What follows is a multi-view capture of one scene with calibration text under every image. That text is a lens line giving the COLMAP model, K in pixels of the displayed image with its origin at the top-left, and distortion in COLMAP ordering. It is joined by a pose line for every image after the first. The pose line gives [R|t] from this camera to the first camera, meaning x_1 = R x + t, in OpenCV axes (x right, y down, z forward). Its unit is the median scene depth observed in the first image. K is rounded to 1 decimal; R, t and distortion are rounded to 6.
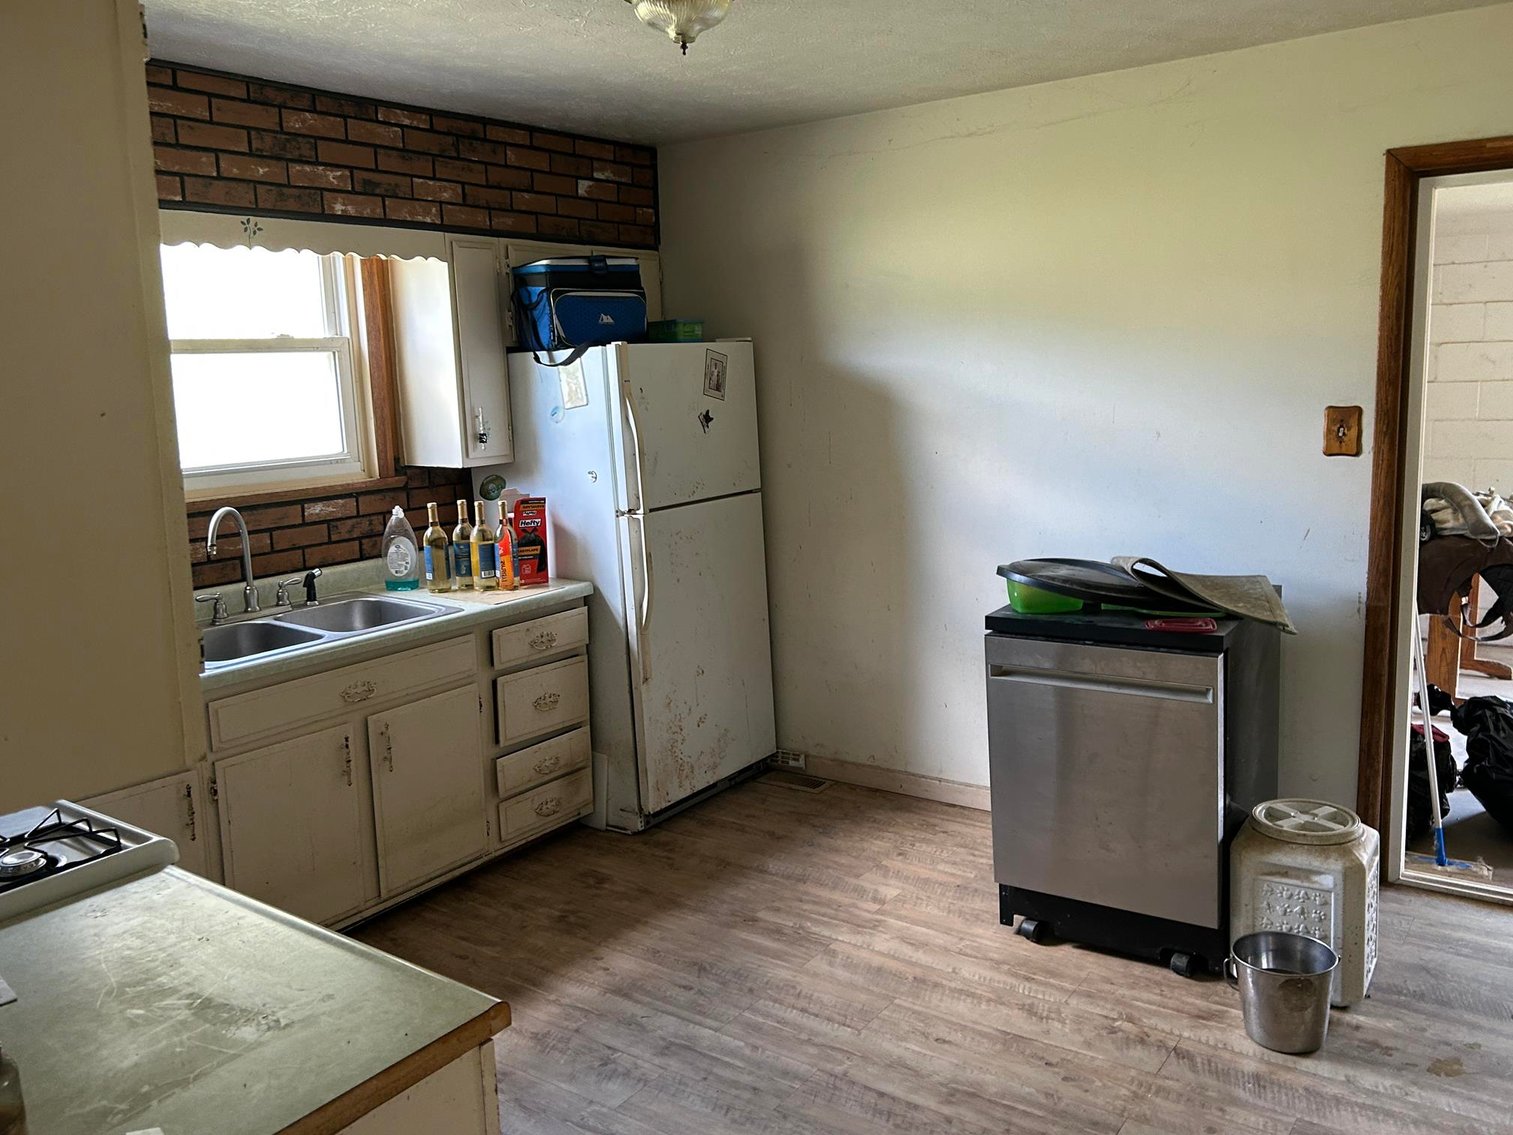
lens RADIAL K [[1243.7, 0, 764.9], [0, 1243.7, 559.0], [0, 0, 1]] dist [0.061889, -0.076611]
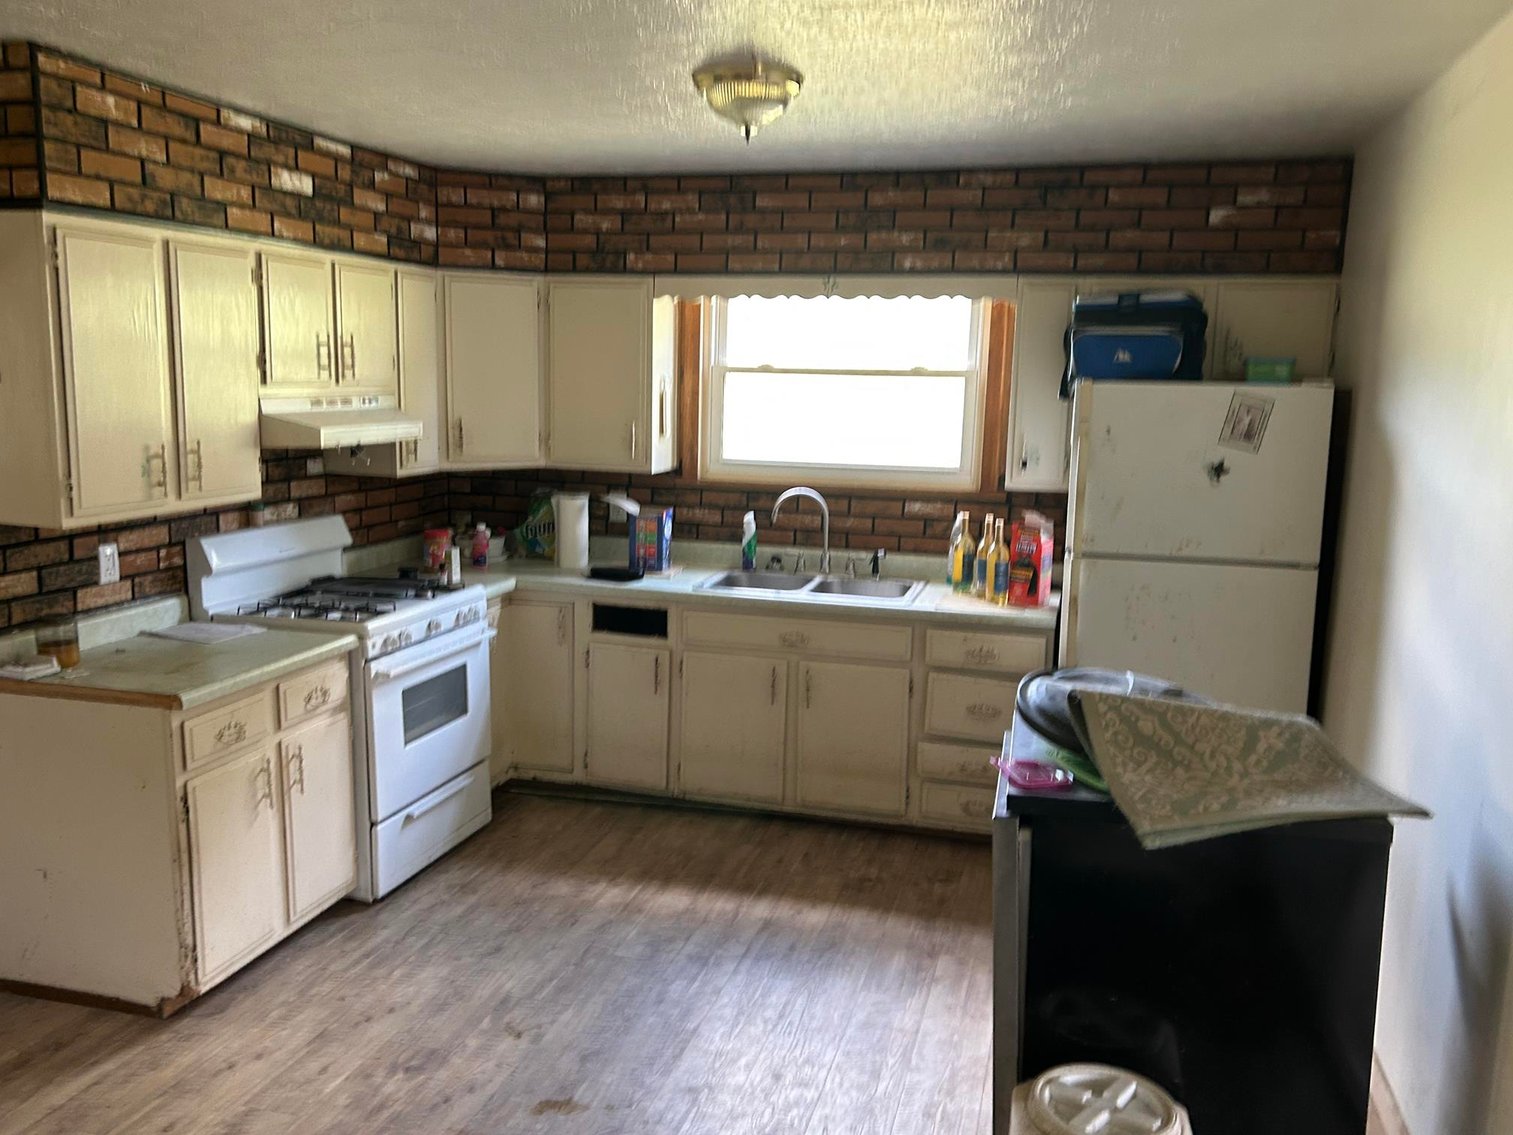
lens RADIAL K [[1243.7, 0, 754.9], [0, 1243.7, 575.5], [0, 0, 1]] dist [0.061889, -0.076611]
pose [[0.347925, 0.180806, -0.919922, 0.730145], [-0.187813, 0.974778, 0.120555, -0.092763], [0.918517, 0.130830, 0.373108, 0.409770]]
